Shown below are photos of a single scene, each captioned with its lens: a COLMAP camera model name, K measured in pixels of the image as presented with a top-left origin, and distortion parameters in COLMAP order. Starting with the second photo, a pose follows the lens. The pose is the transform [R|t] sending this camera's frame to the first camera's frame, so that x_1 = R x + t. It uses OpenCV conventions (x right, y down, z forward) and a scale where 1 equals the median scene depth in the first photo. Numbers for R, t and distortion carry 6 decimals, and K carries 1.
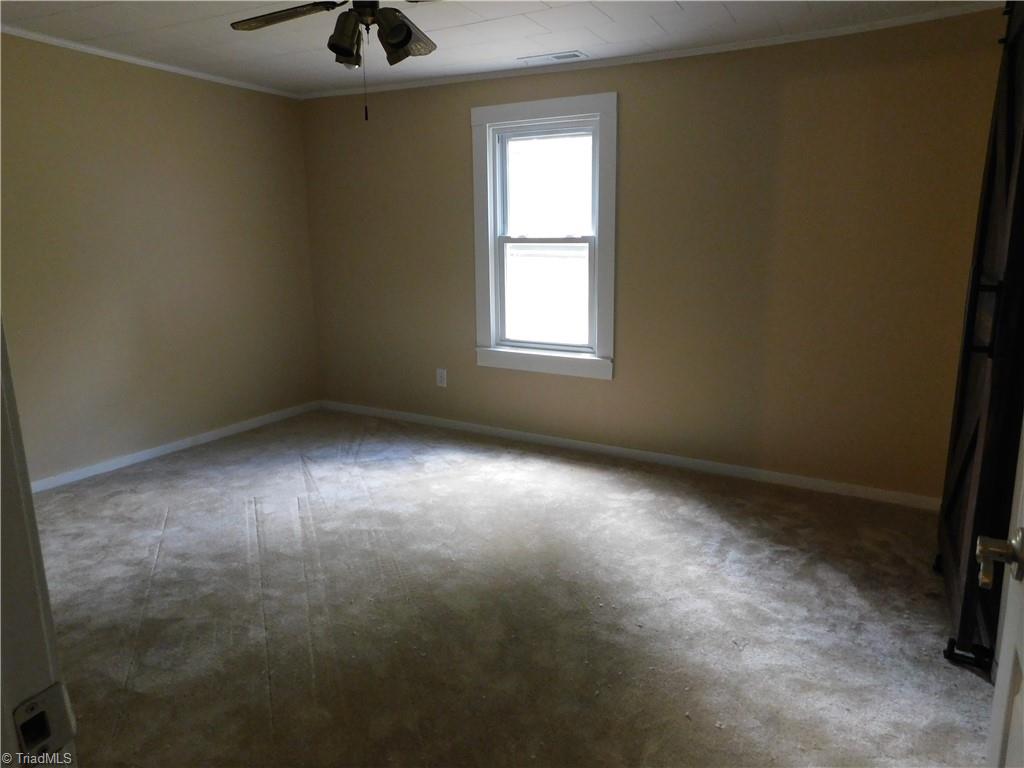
lens RADIAL K [[678.9, 0, 512.0], [0, 678.9, 384.0], [0, 0, 1]] dist [-0.060641, 0.045507]
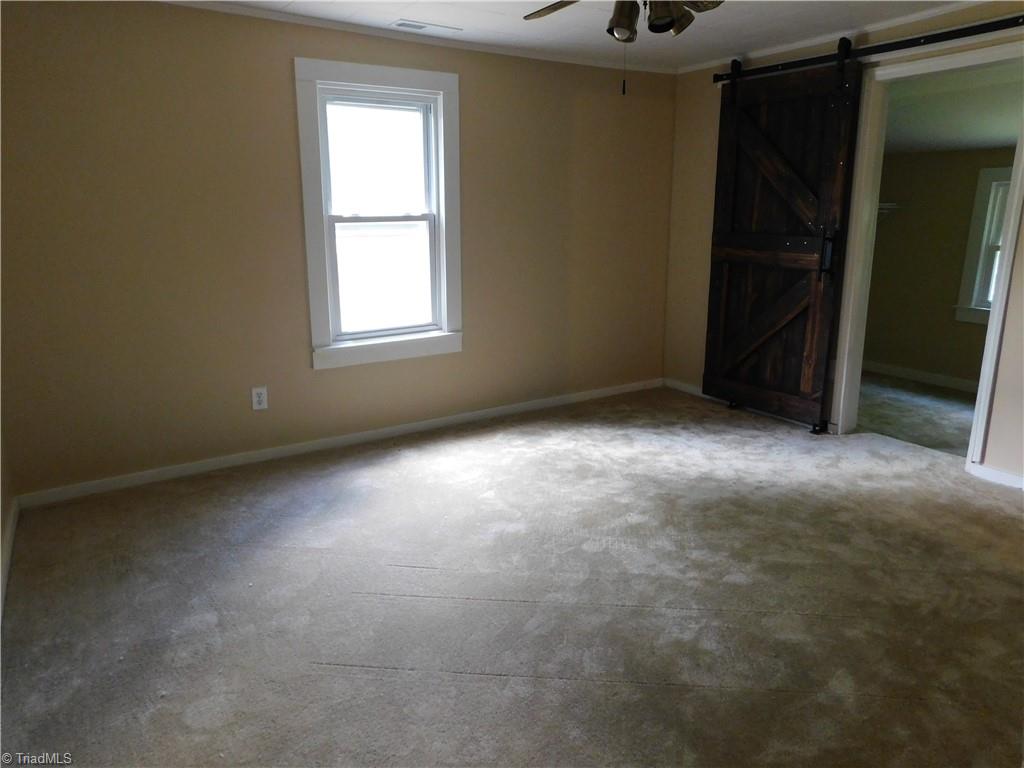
lens RADIAL K [[678.9, 0, 512.0], [0, 678.9, 384.0], [0, 0, 1]] dist [-0.060641, 0.045507]
pose [[0.461518, -0.223278, 0.858573, -0.738940], [0.191658, 0.970048, 0.149244, -0.099385], [-0.866180, 0.095674, 0.490488, 0.423551]]
